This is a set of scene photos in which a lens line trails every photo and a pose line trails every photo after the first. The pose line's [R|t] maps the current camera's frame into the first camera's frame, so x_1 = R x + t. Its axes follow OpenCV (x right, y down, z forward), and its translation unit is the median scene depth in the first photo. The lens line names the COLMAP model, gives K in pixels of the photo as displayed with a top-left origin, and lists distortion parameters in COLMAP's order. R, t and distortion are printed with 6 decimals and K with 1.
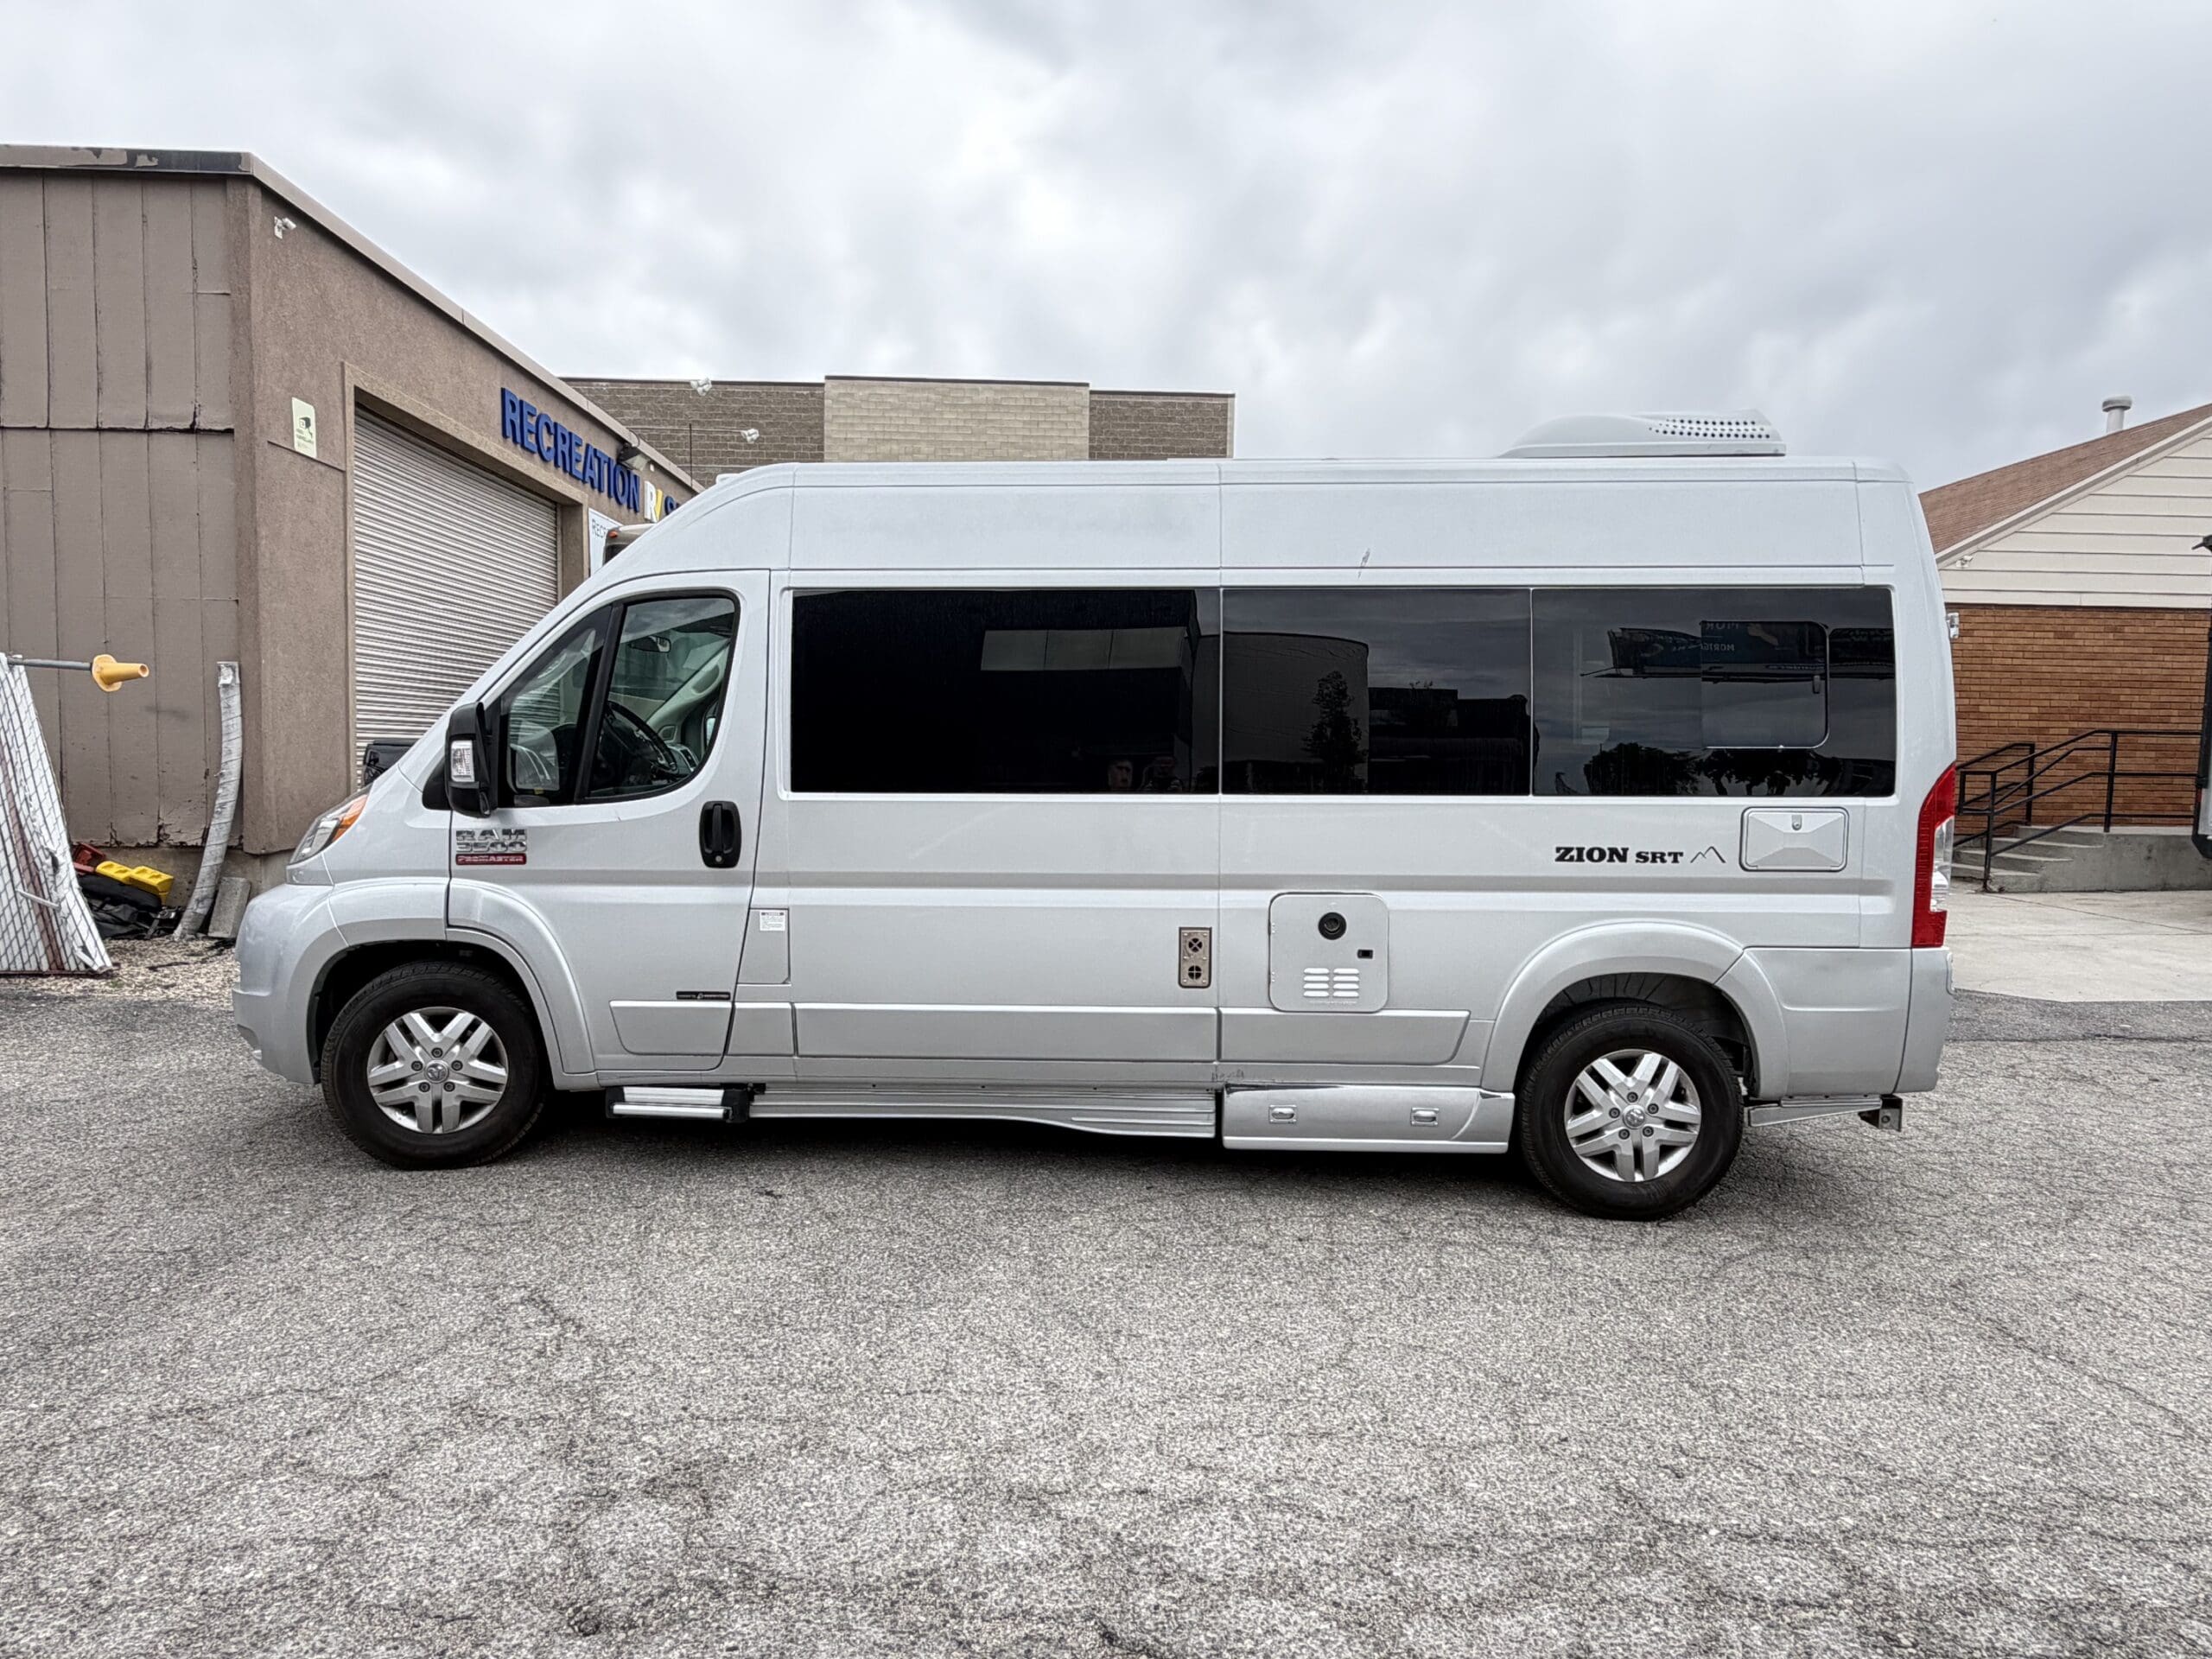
lens RADIAL K [[1299.2, 0, 1103.1], [0, 1299.2, 829.1], [0, 0, 1]] dist [0.000889, -0.000292]
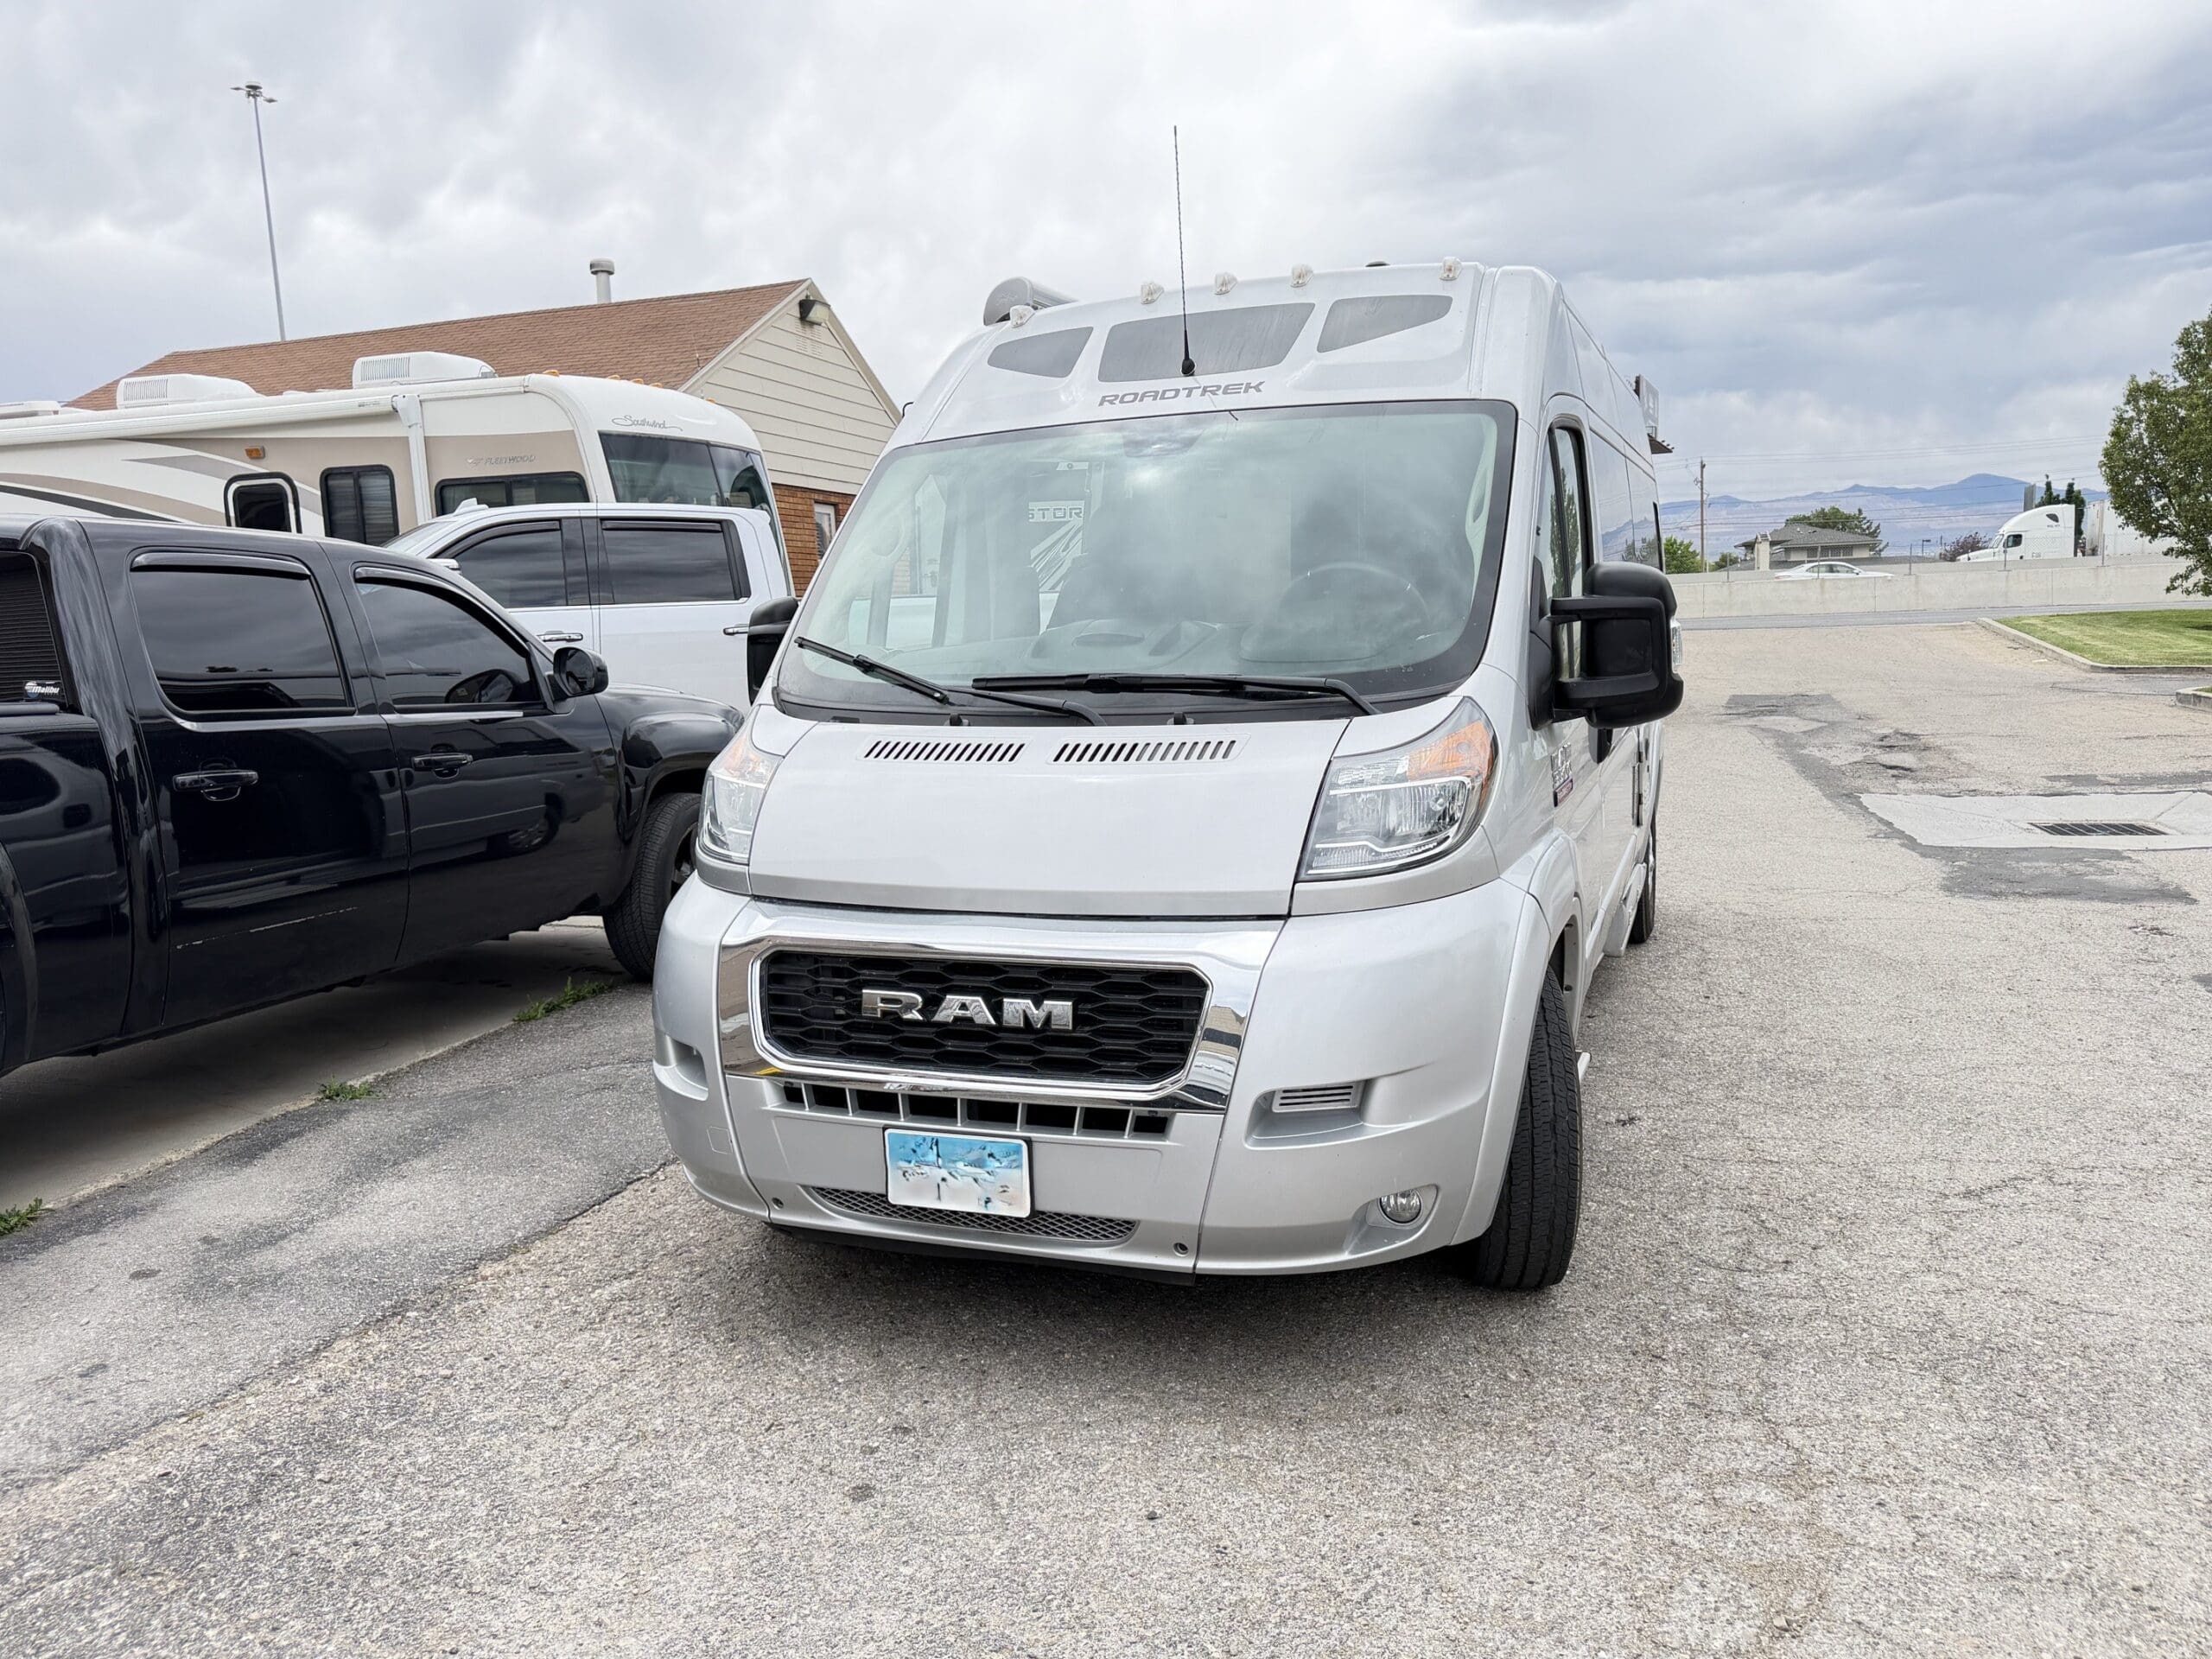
lens RADIAL K [[1626.1, 0, 1128.9], [0, 1626.1, 827.7], [0, 0, 1]] dist [0.115337, -0.160223]
pose [[0.303900, -0.149484, 0.940904, -1.418107], [0.097449, 0.987311, 0.125382, -0.094840], [-0.947707, 0.053587, 0.314611, 0.974438]]
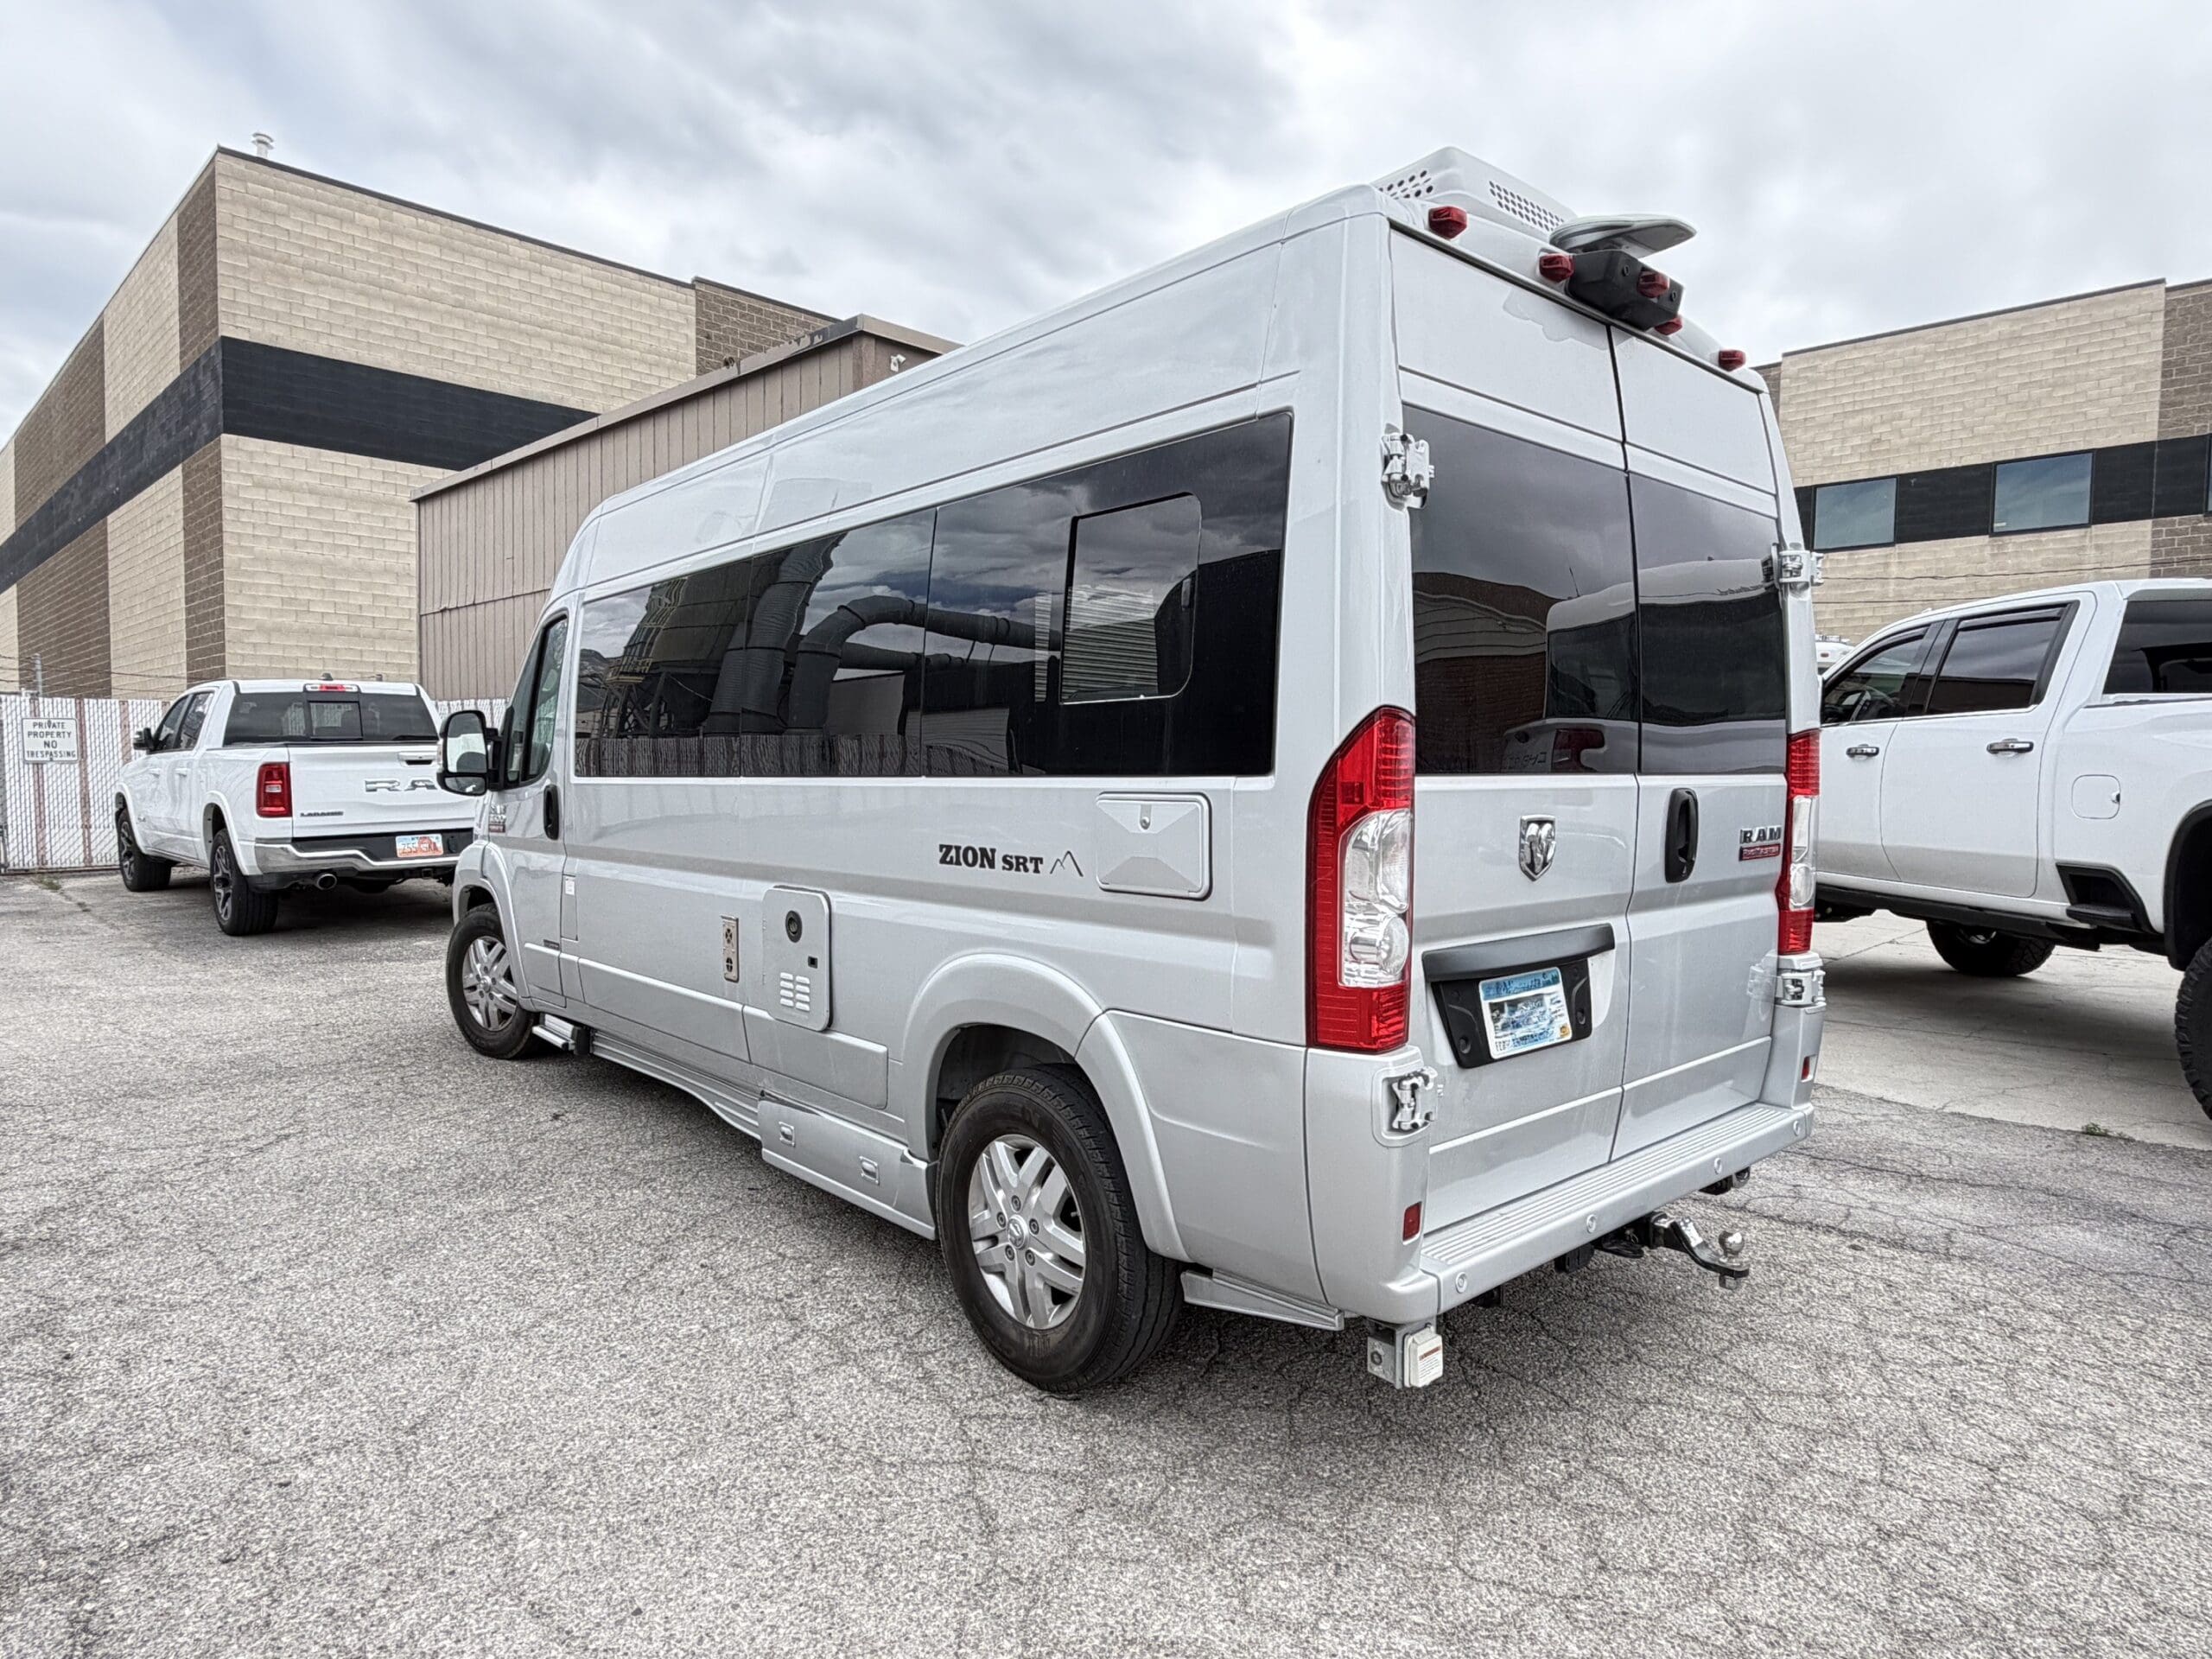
lens RADIAL K [[1299.2, 0, 1103.1], [0, 1299.2, 829.1], [0, 0, 1]] dist [0.000889, -0.000292]
pose [[0.693058, 0.026140, -0.720407, 0.943825], [-0.043678, 0.999029, -0.005770, 0.005132], [0.719557, 0.035465, 0.693527, 0.536455]]
